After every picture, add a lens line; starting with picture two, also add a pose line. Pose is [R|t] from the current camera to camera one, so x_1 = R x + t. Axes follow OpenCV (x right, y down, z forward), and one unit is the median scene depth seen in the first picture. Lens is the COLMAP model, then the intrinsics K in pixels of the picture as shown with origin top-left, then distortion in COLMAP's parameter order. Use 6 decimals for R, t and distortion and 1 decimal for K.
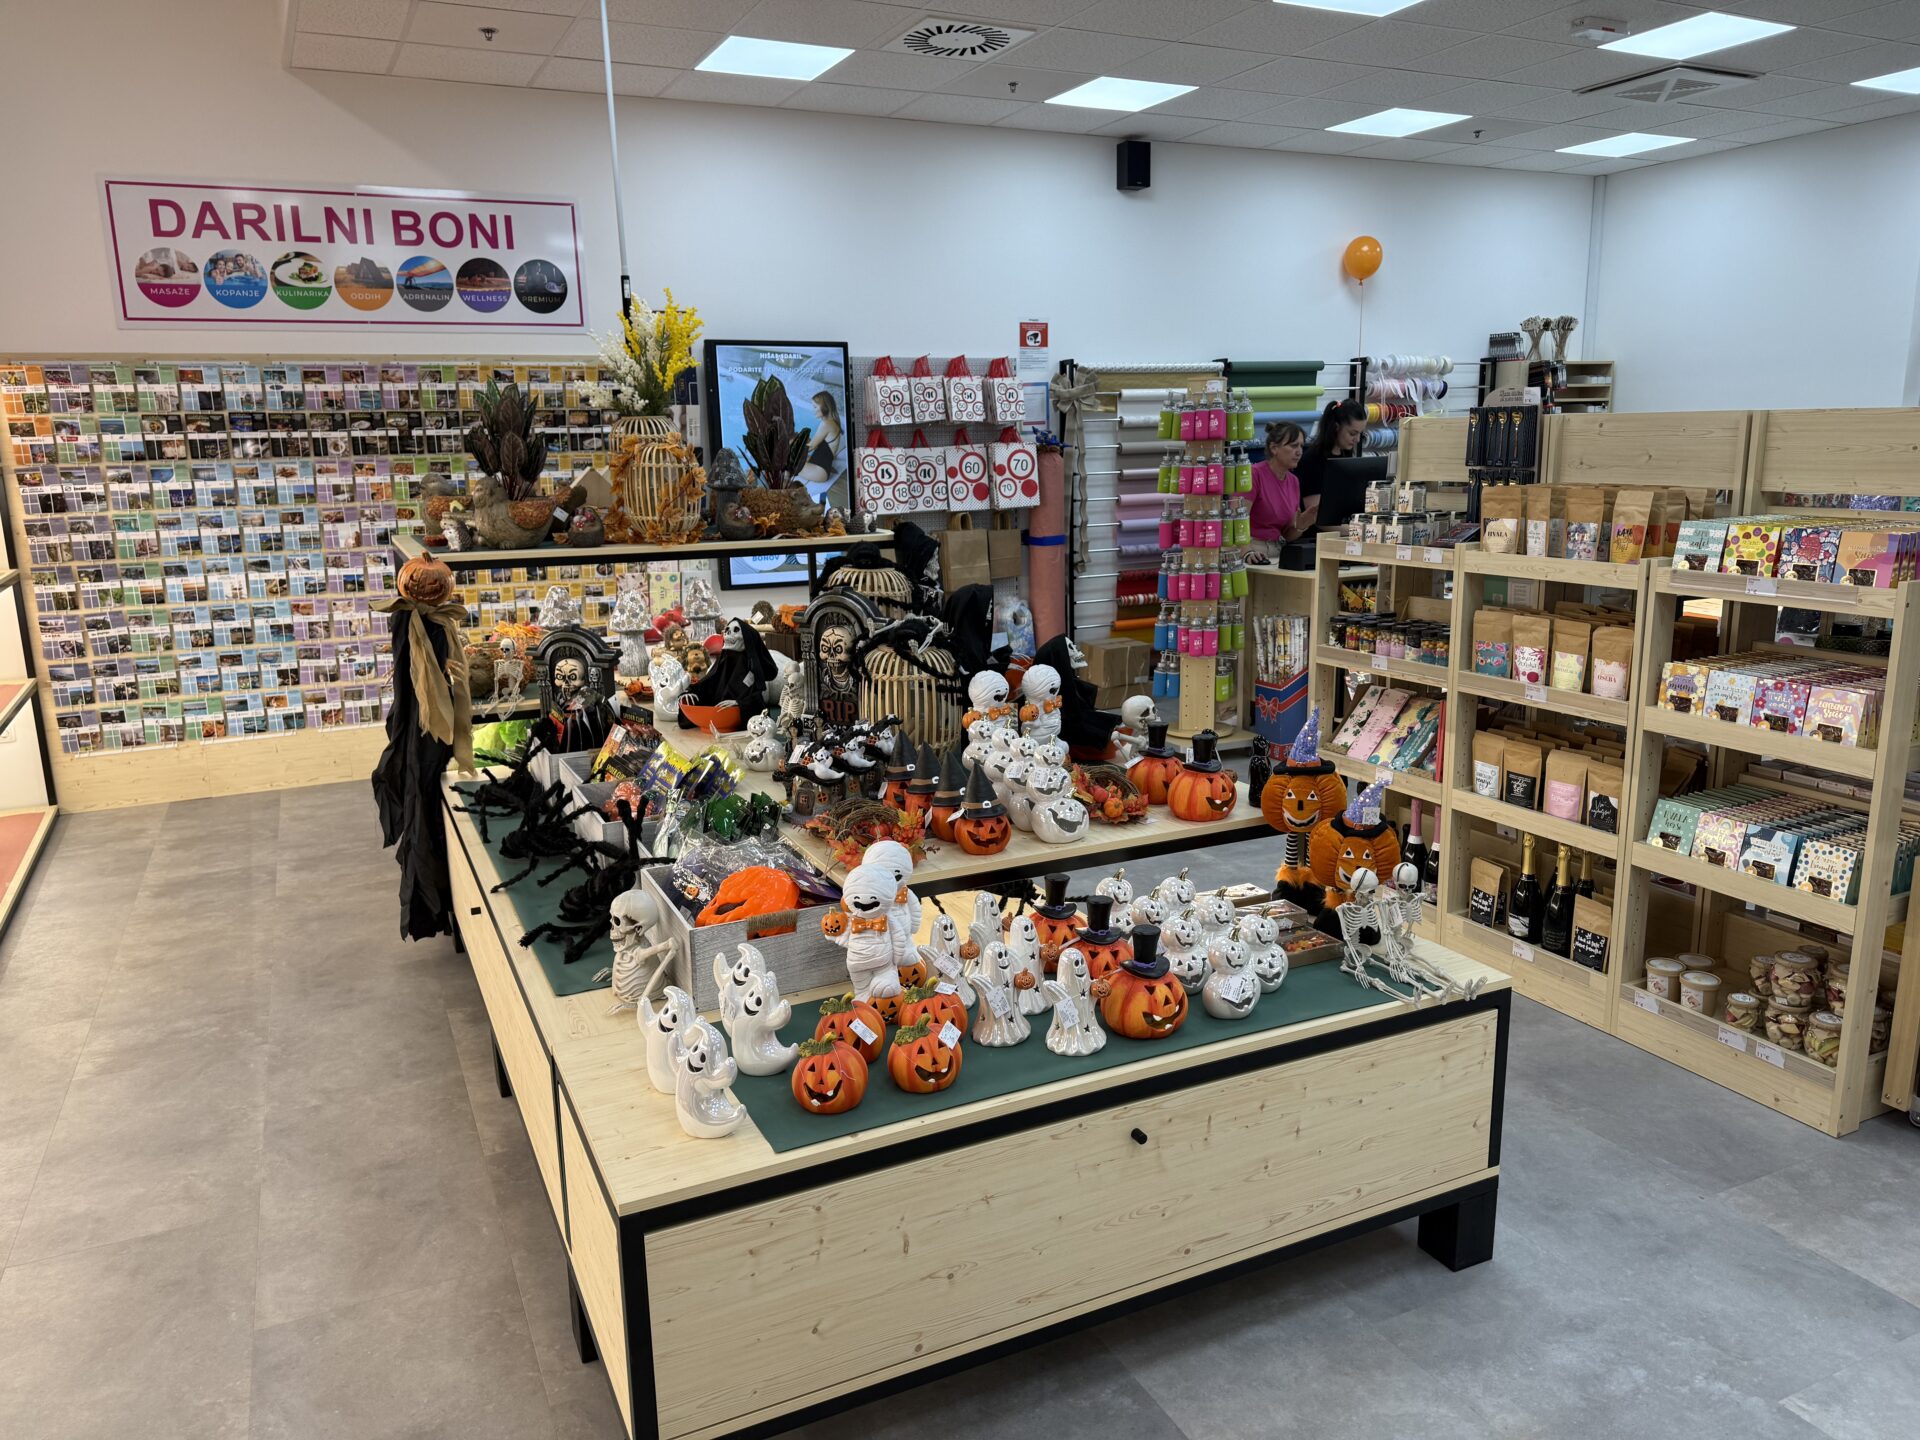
lens RADIAL K [[1348.9, 0, 960.0], [0, 1348.9, 720.0], [0, 0, 1]] dist [0.028630, -0.063892]
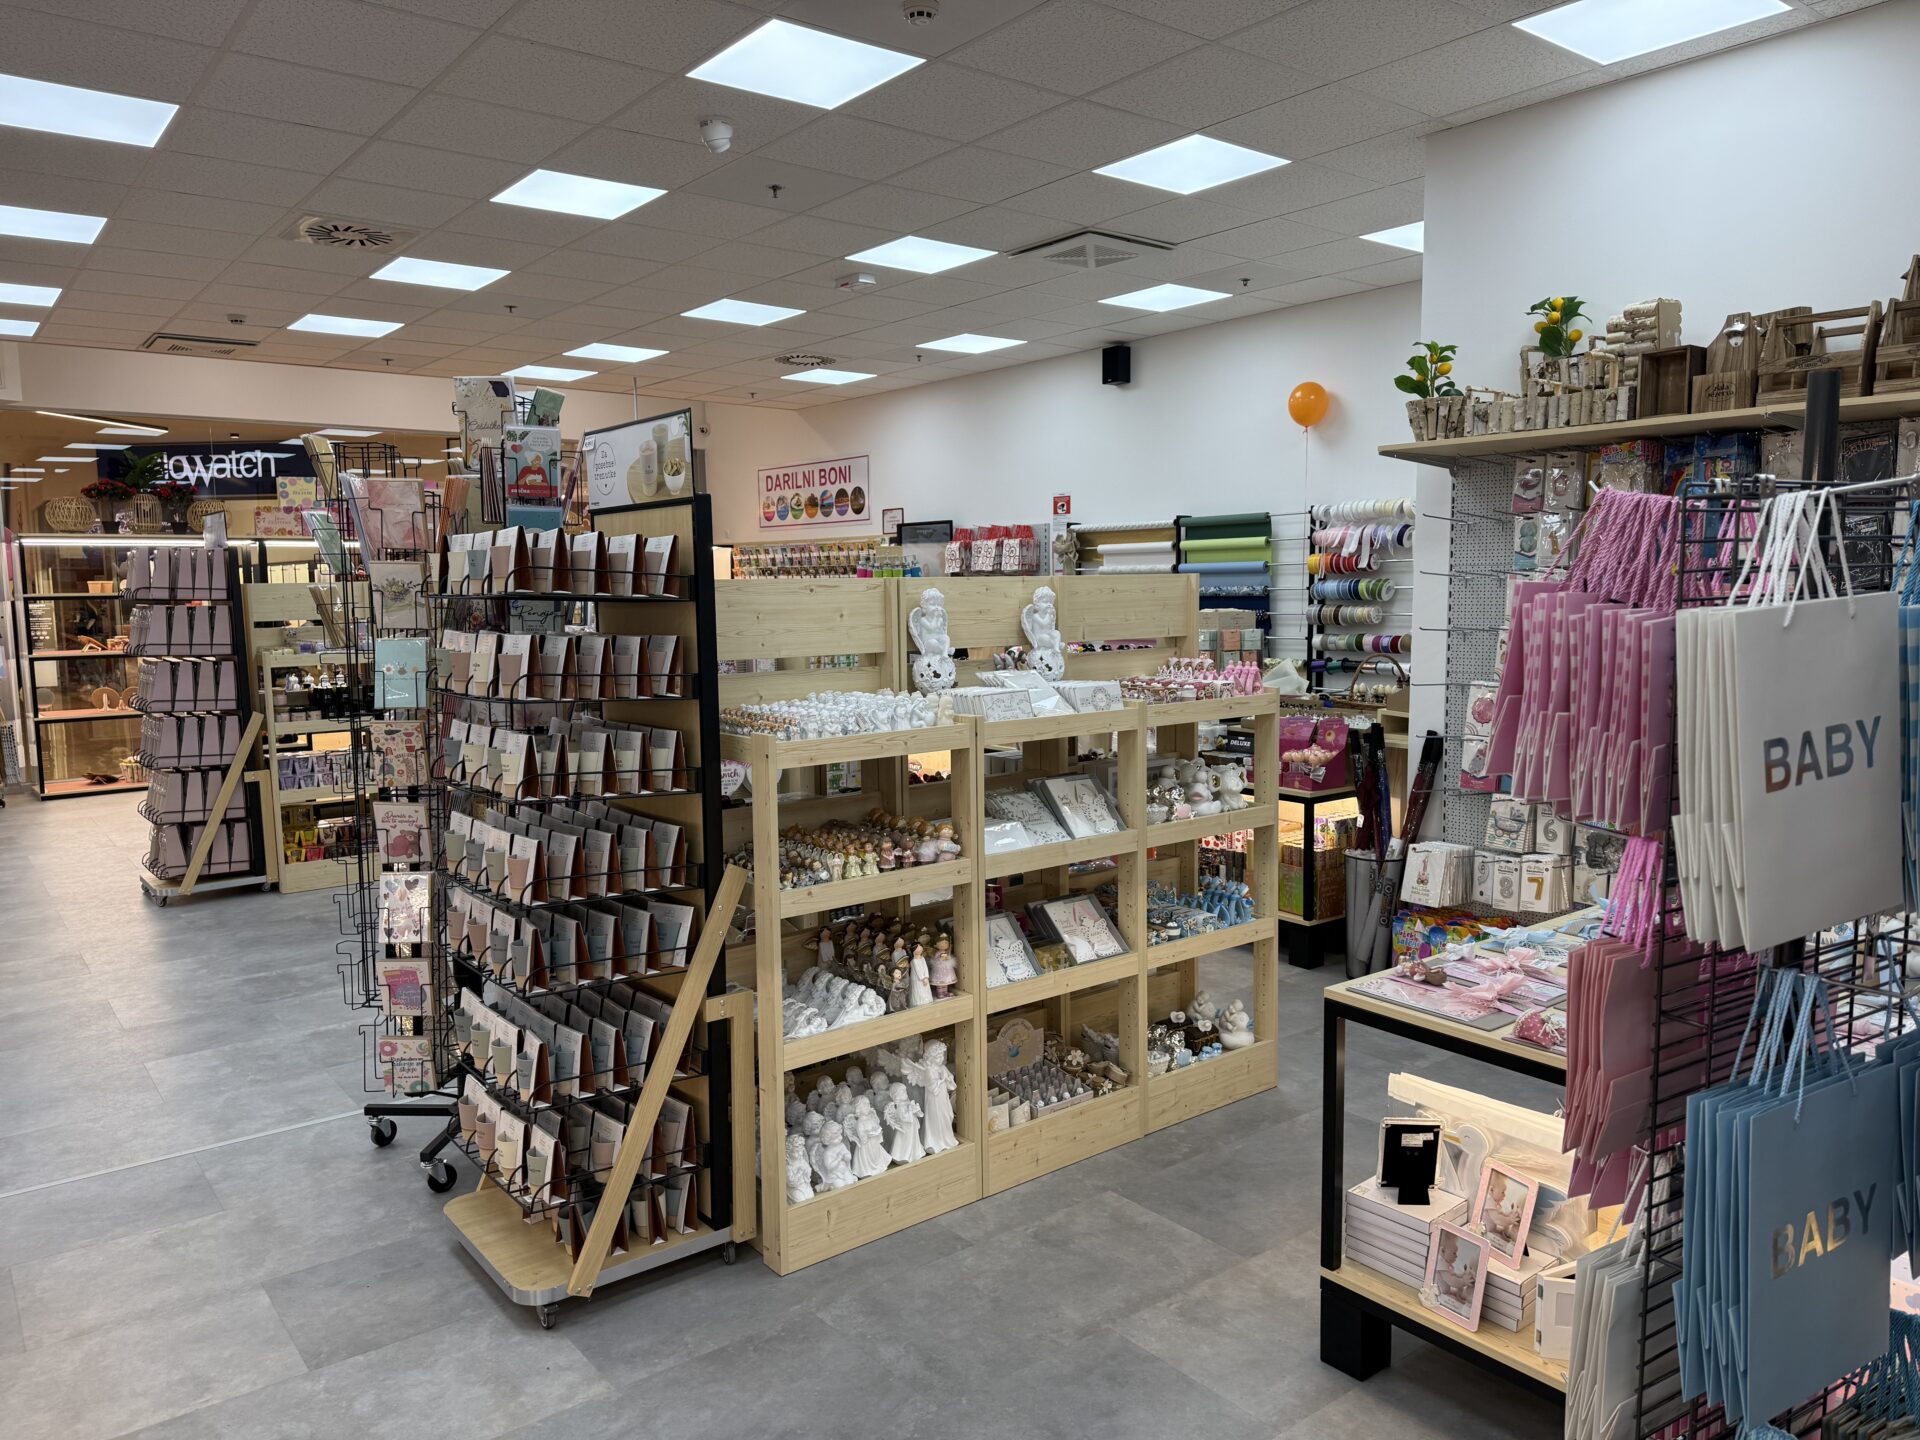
lens RADIAL K [[1355.9, 0, 960.0], [0, 1355.9, 720.0], [0, 0, 1]] dist [-0.118633, 0.510067]
pose [[0.212194, 0.114883, -0.970451, 1.590289], [-0.196241, 0.977846, 0.072849, -0.191786], [0.957321, 0.174985, 0.230038, 0.777467]]
